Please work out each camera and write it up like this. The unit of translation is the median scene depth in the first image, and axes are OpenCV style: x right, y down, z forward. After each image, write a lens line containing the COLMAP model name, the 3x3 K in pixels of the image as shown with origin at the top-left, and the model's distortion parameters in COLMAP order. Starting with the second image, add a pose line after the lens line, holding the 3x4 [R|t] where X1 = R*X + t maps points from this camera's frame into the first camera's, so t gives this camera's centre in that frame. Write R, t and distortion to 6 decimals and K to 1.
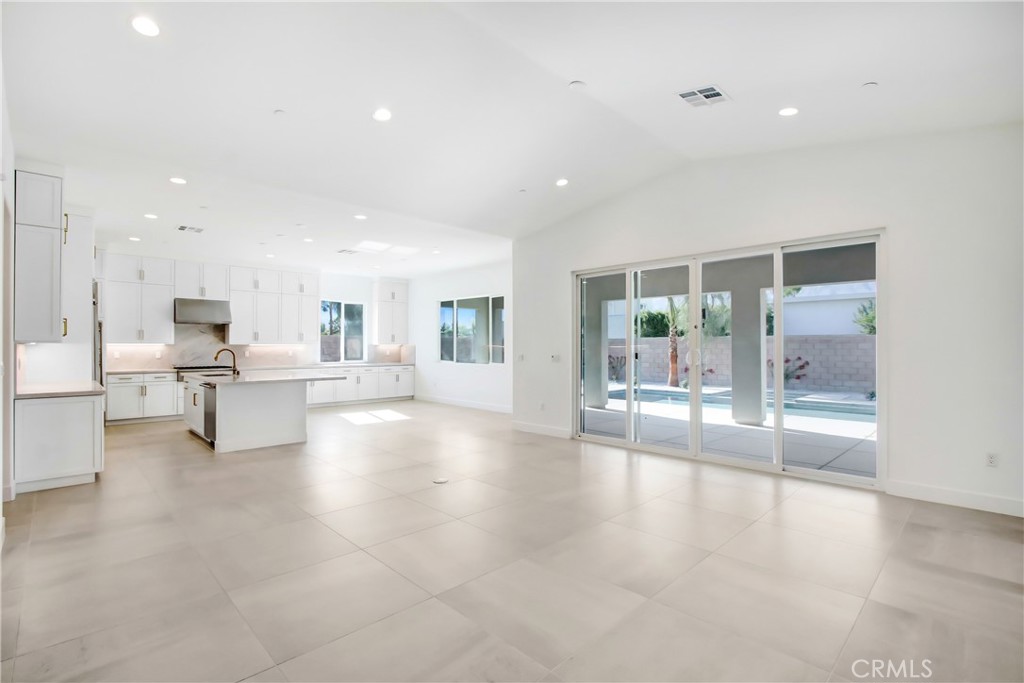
lens RADIAL K [[481.6, 0, 516.0], [0, 481.6, 344.5], [0, 0, 1]] dist [-0.018928, 0.000110]
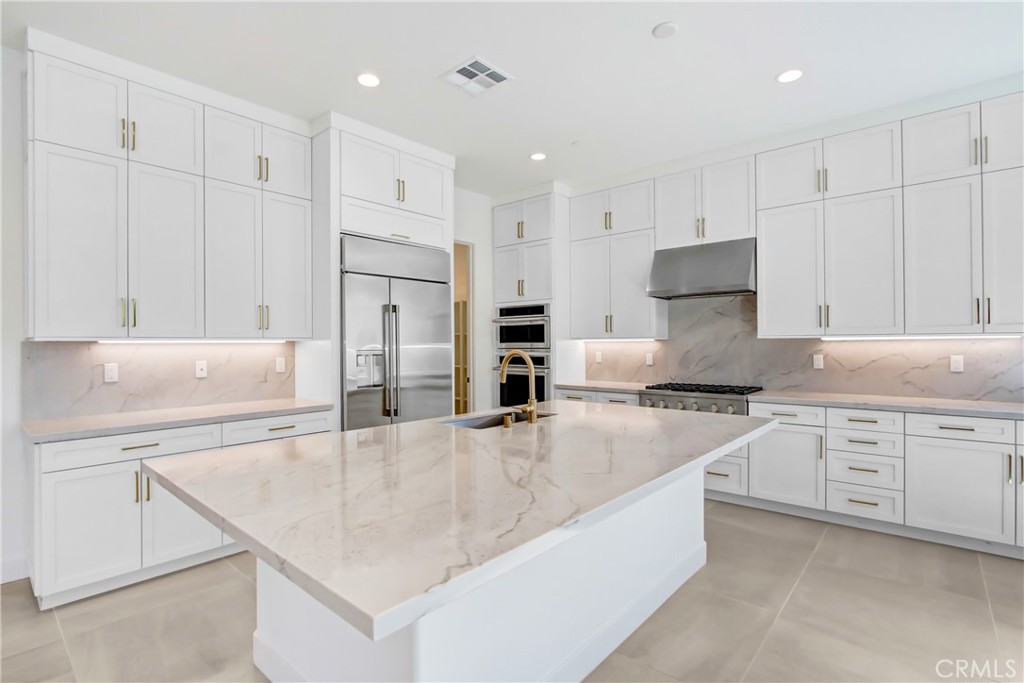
lens RADIAL K [[481.6, 0, 514.3], [0, 481.6, 341.4], [0, 0, 1]] dist [-0.018928, 0.000110]
pose [[0.077045, -0.001908, -0.997026, -0.154983], [0.012116, 0.999926, -0.000977, 0.000095], [0.996954, -0.012004, 0.077062, 0.613521]]
